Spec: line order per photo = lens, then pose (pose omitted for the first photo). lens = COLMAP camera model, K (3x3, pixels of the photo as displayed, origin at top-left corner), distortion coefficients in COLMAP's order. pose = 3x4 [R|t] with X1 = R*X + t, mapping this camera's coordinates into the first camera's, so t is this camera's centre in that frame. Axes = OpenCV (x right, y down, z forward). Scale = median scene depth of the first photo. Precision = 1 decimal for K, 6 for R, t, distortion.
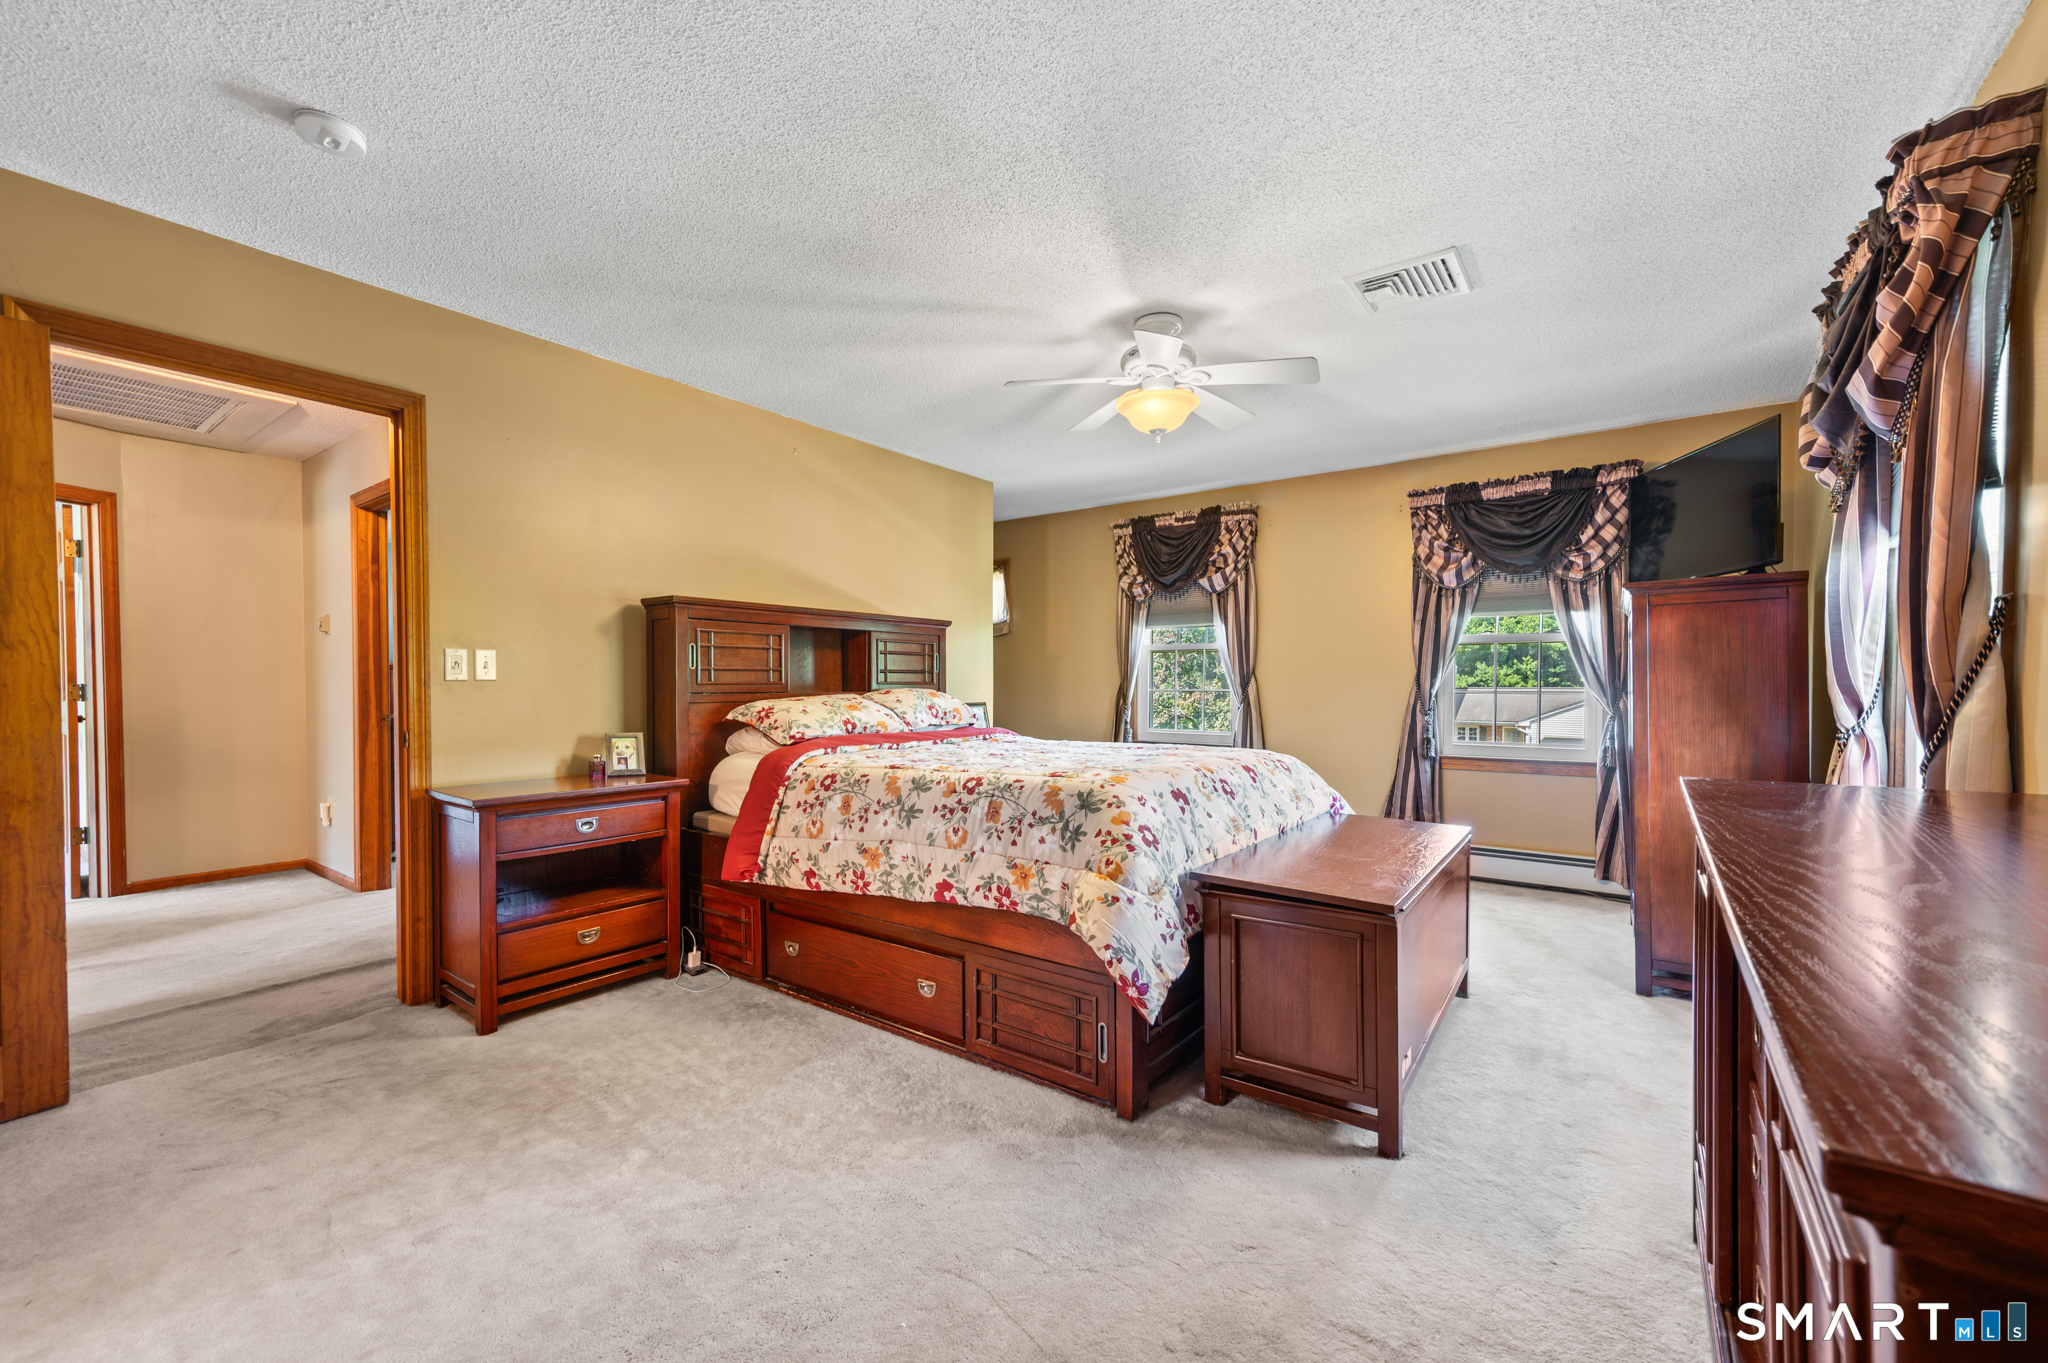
lens RADIAL K [[834.3, 0, 1022.2], [0, 834.3, 689.0], [0, 0, 1]] dist [0.001681, 0.000023]
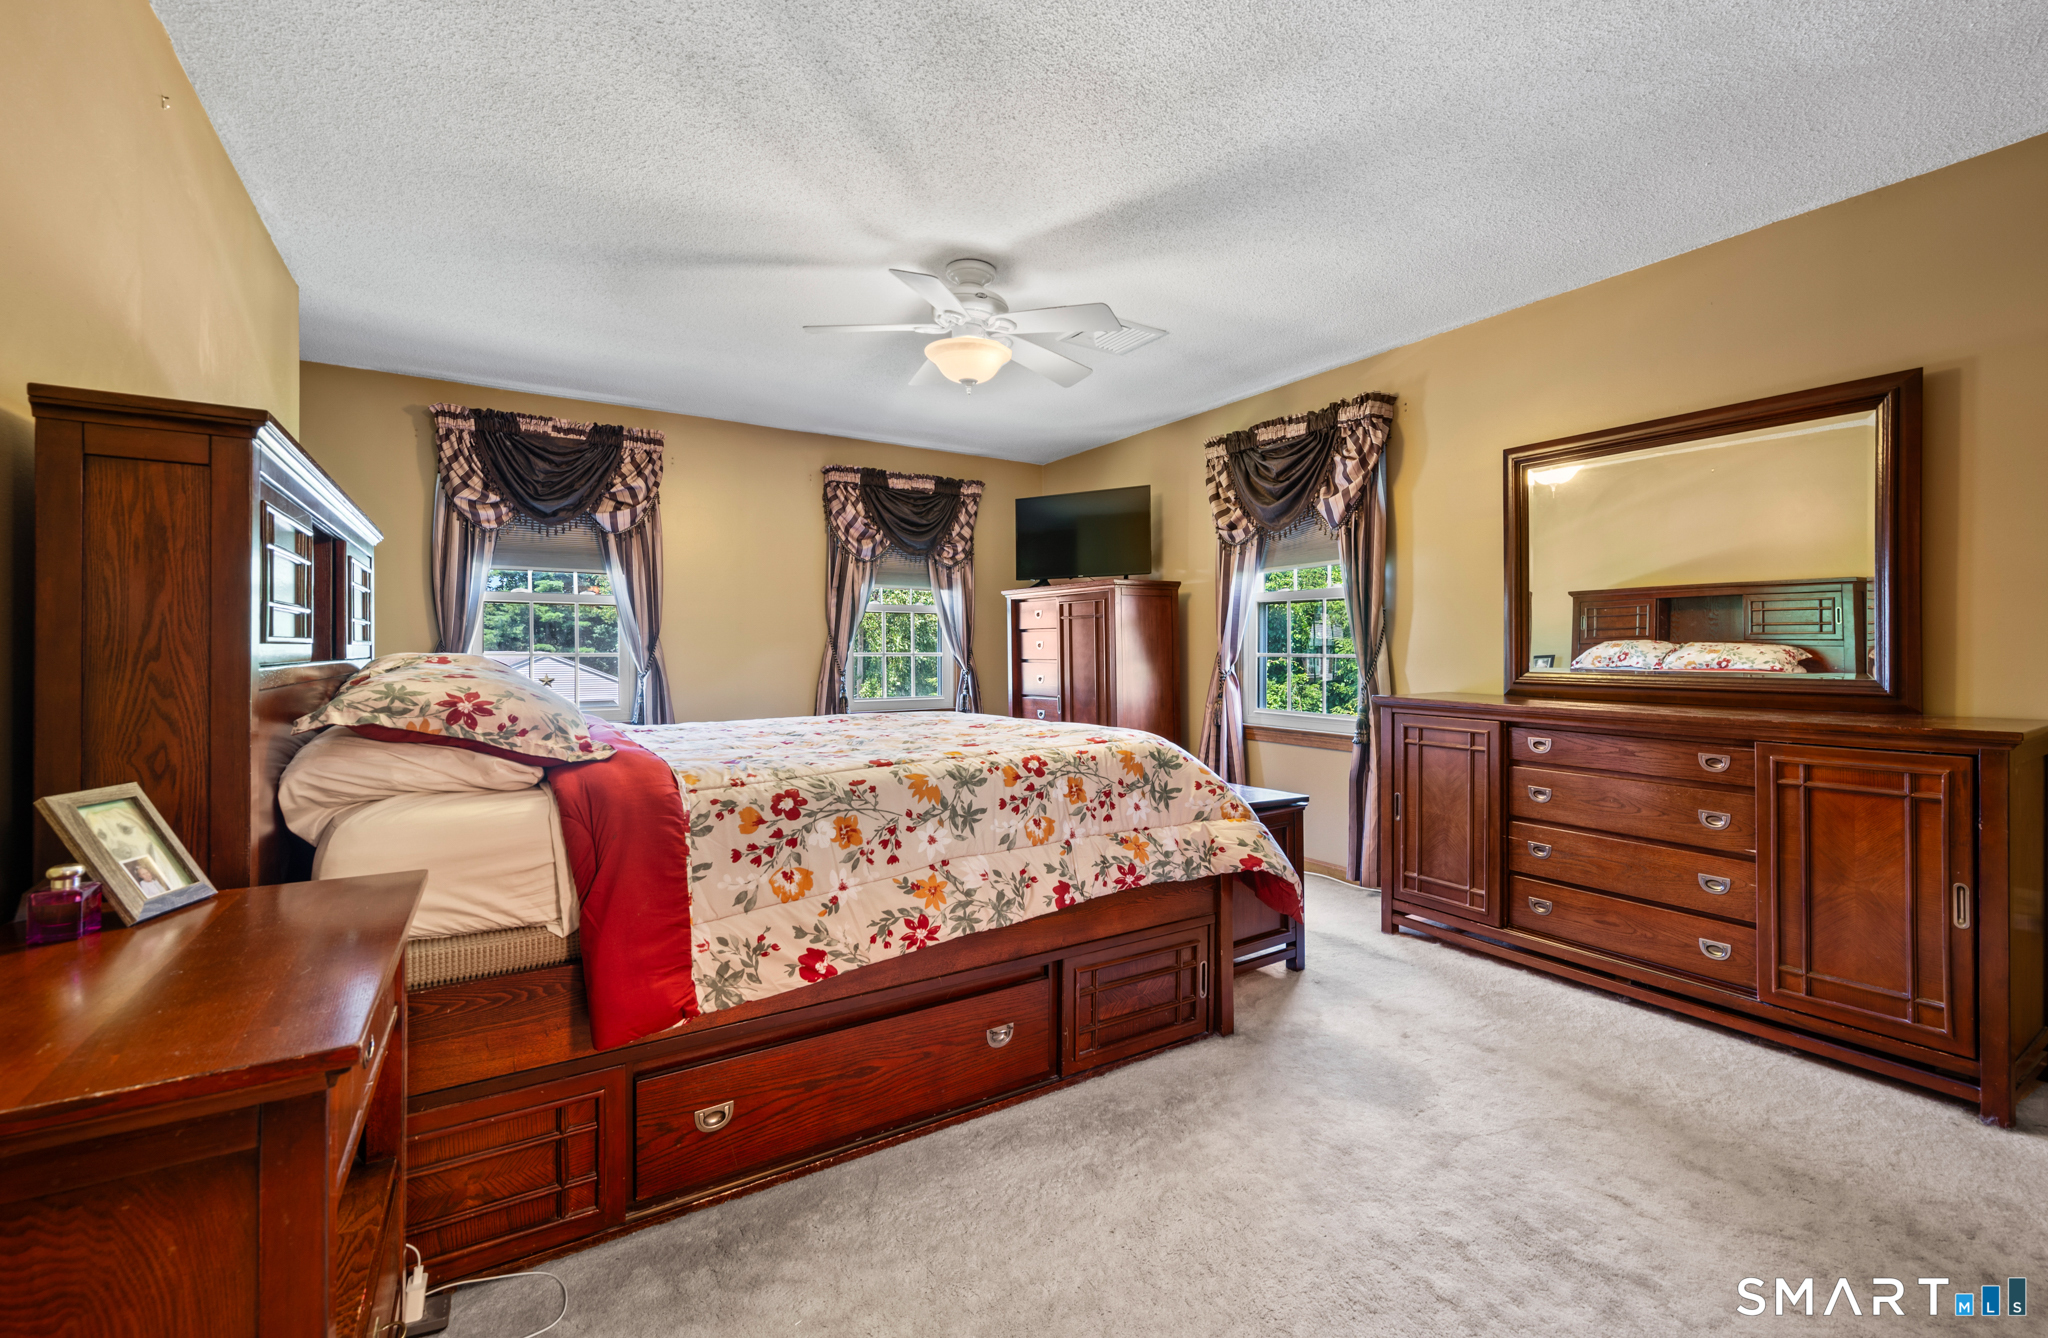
lens RADIAL K [[867.3, 0, 1050.6], [0, 867.3, 641.5], [0, 0, 1]] dist [0.000902, -0.000036]
pose [[0.333414, 0.007962, 0.942747, -0.788054], [0.004494, 0.999940, -0.010035, -0.001331], [-0.942770, 0.007582, 0.333358, 0.620491]]
